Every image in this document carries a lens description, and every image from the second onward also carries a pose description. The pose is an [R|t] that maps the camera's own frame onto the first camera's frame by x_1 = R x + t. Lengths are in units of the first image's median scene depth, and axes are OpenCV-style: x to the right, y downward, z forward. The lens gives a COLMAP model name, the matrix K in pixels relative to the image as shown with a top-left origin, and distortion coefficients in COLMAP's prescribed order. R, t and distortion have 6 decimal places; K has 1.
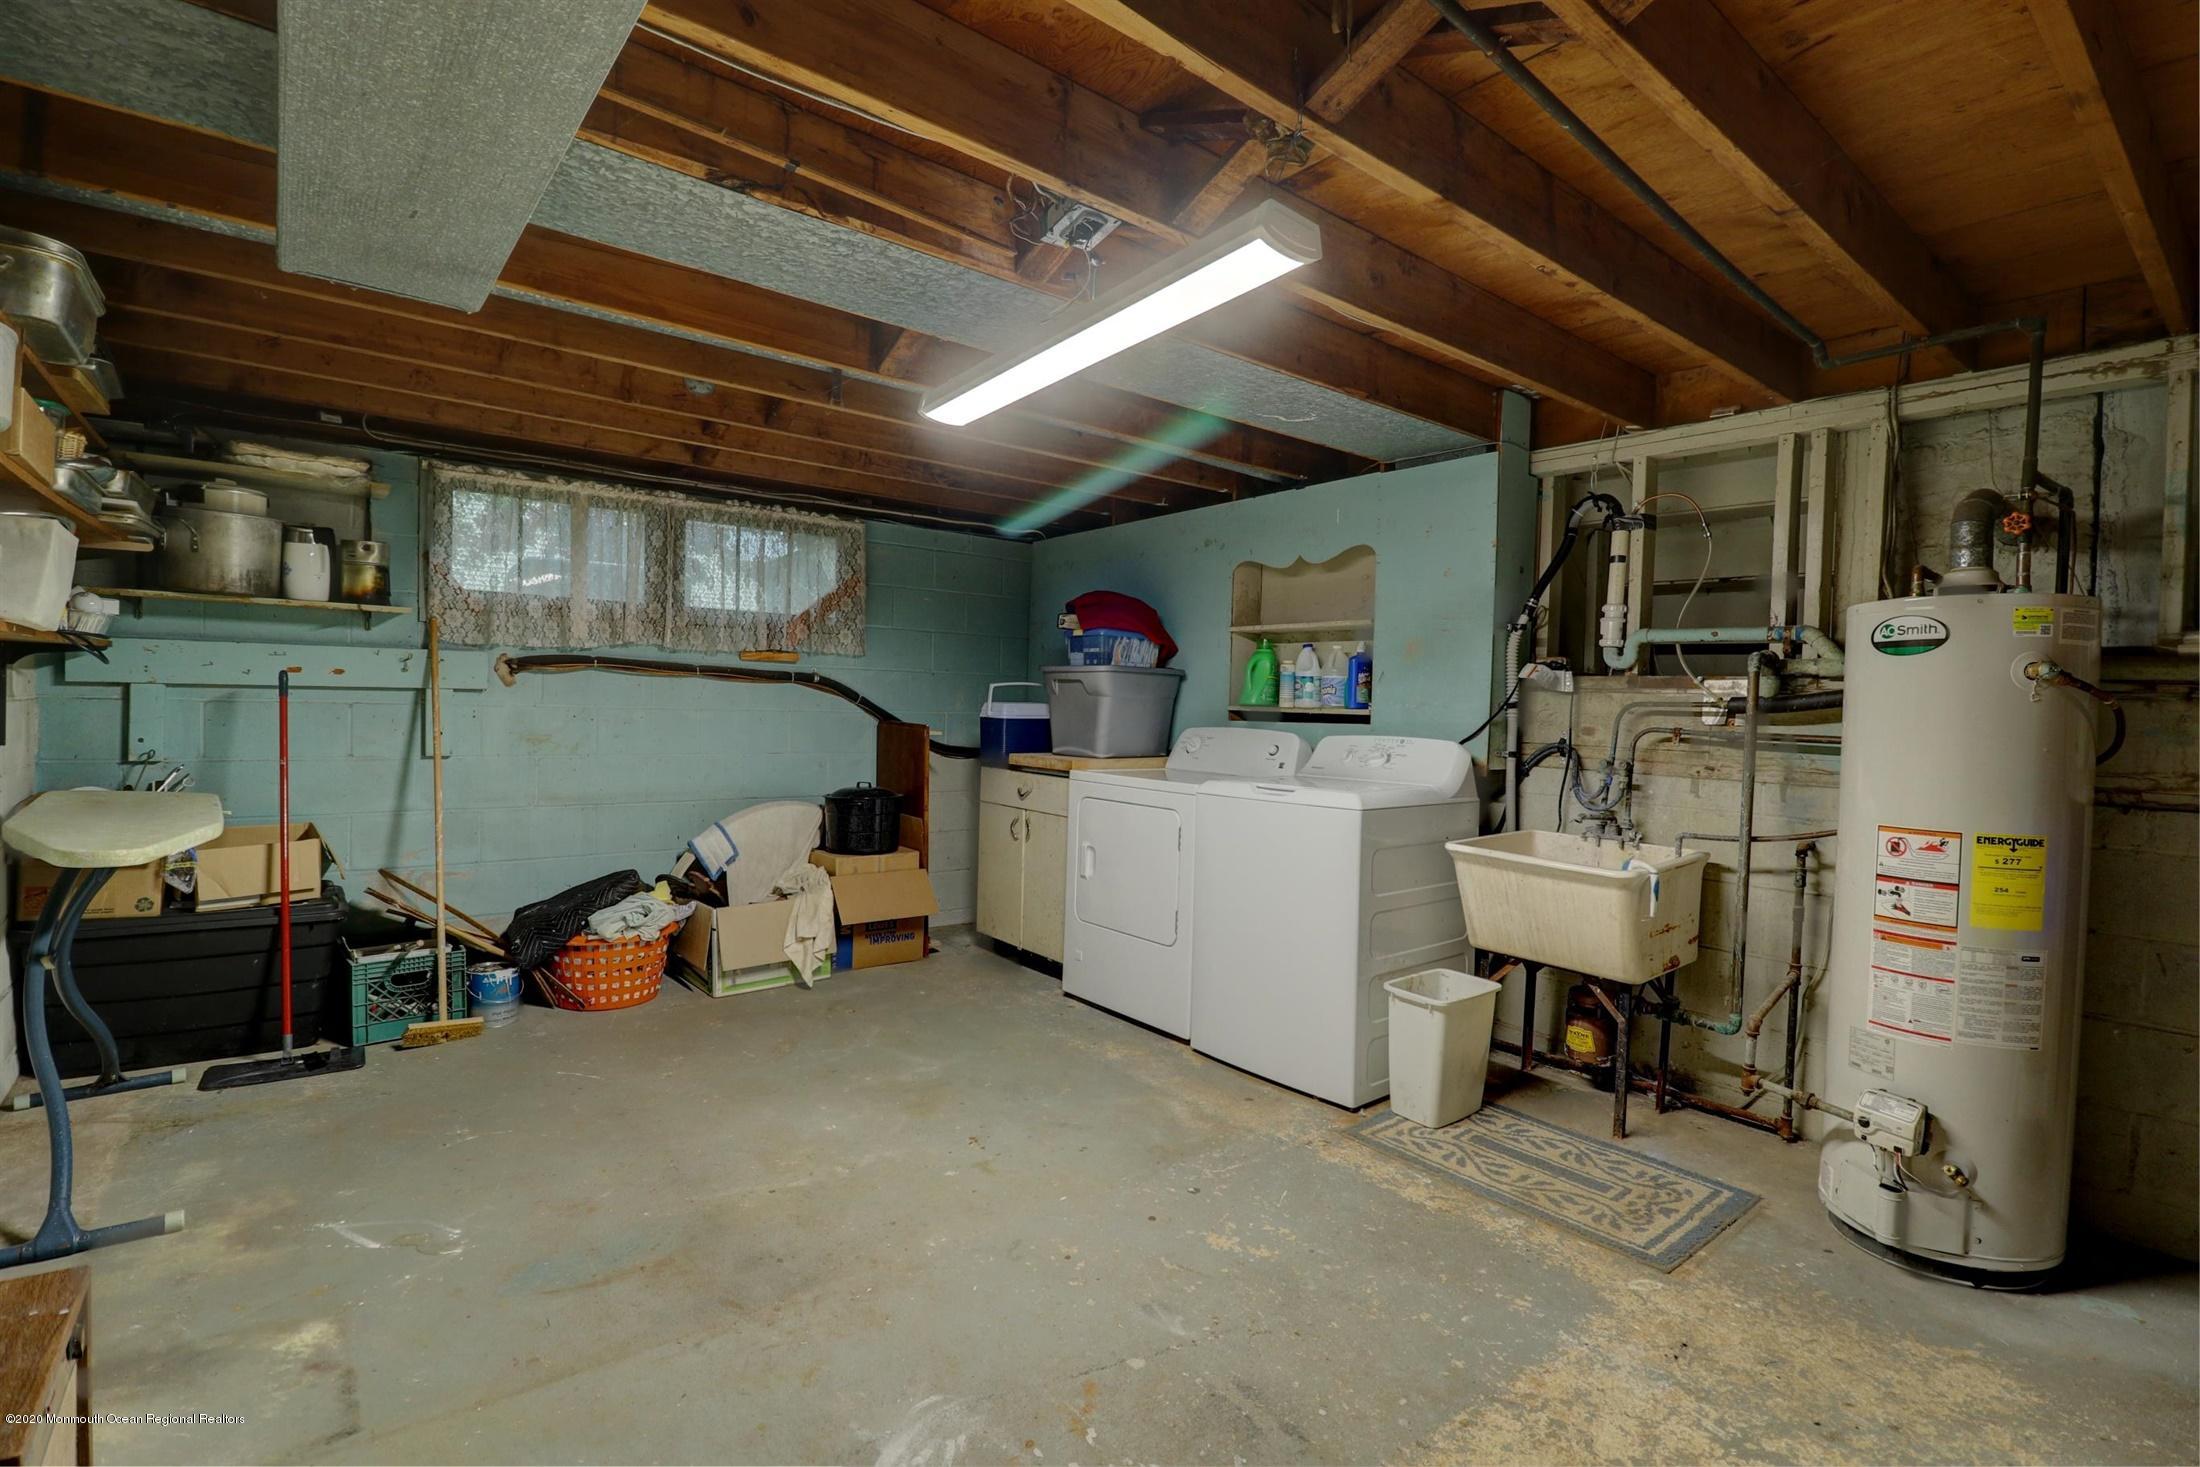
lens RADIAL K [[1017.0, 0, 1105.6], [0, 1017.0, 738.3], [0, 0, 1]] dist [-0.004267, -0.001681]
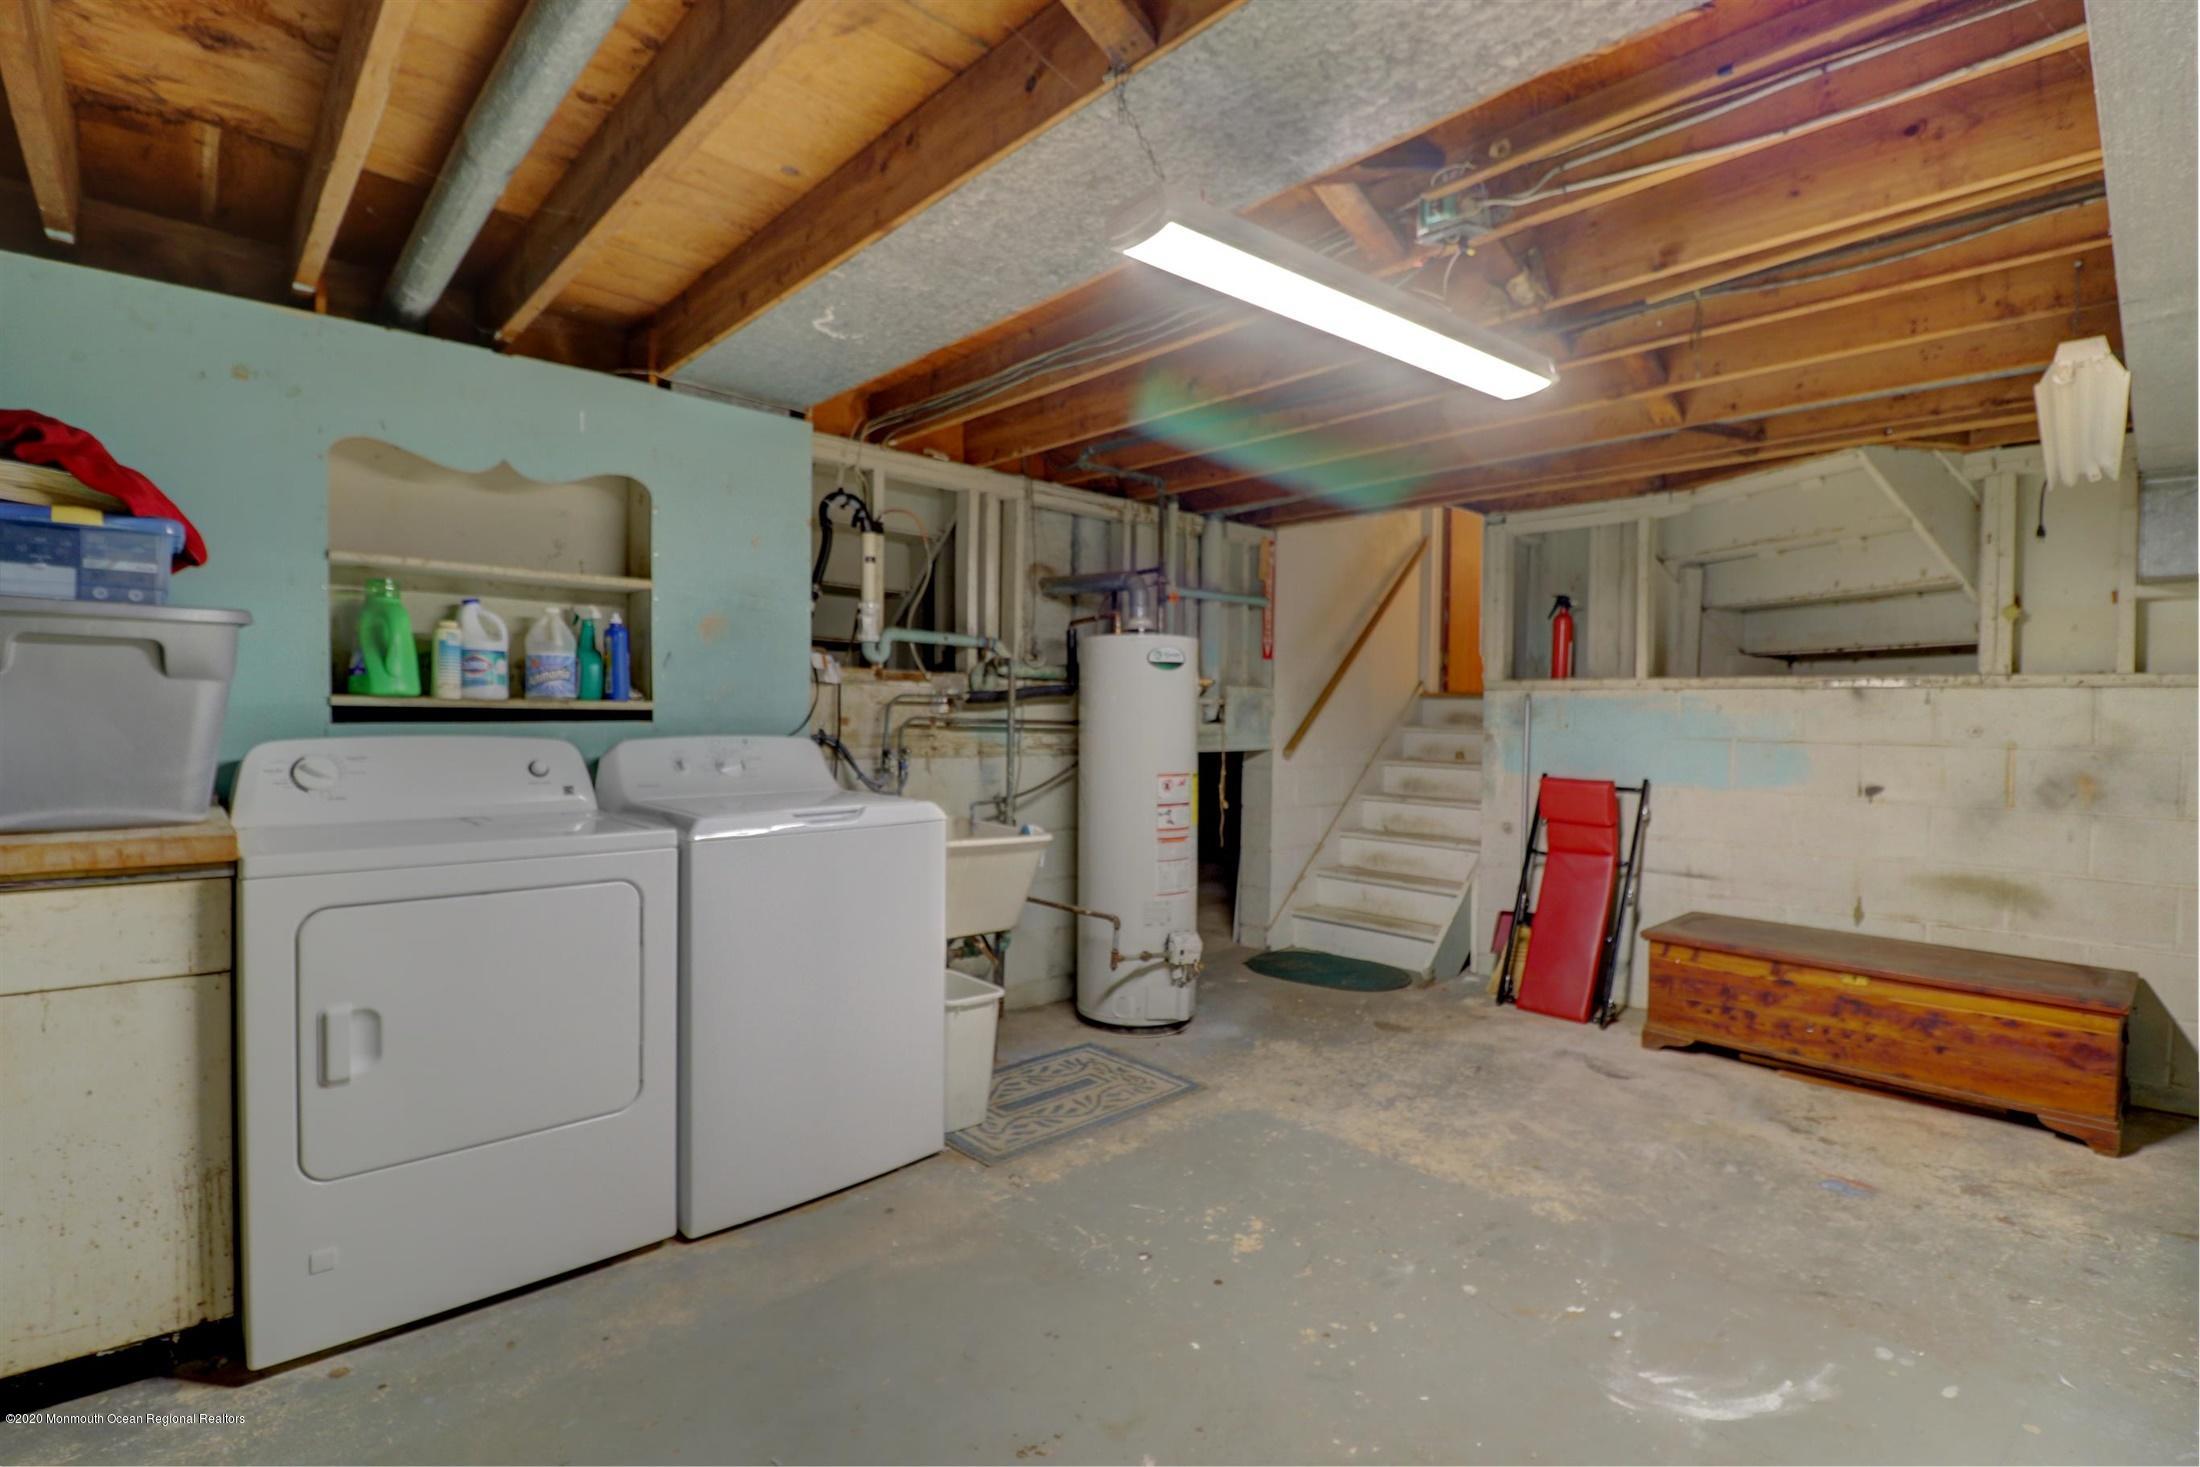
lens RADIAL K [[1017.0, 0, 1105.9], [0, 1017.0, 728.1], [0, 0, 1]] dist [-0.004267, -0.001681]
pose [[-0.074317, -0.046683, 0.996141, -0.753914], [0.013445, 0.998766, 0.047809, -0.059378], [-0.997144, 0.016947, -0.073597, 1.058283]]
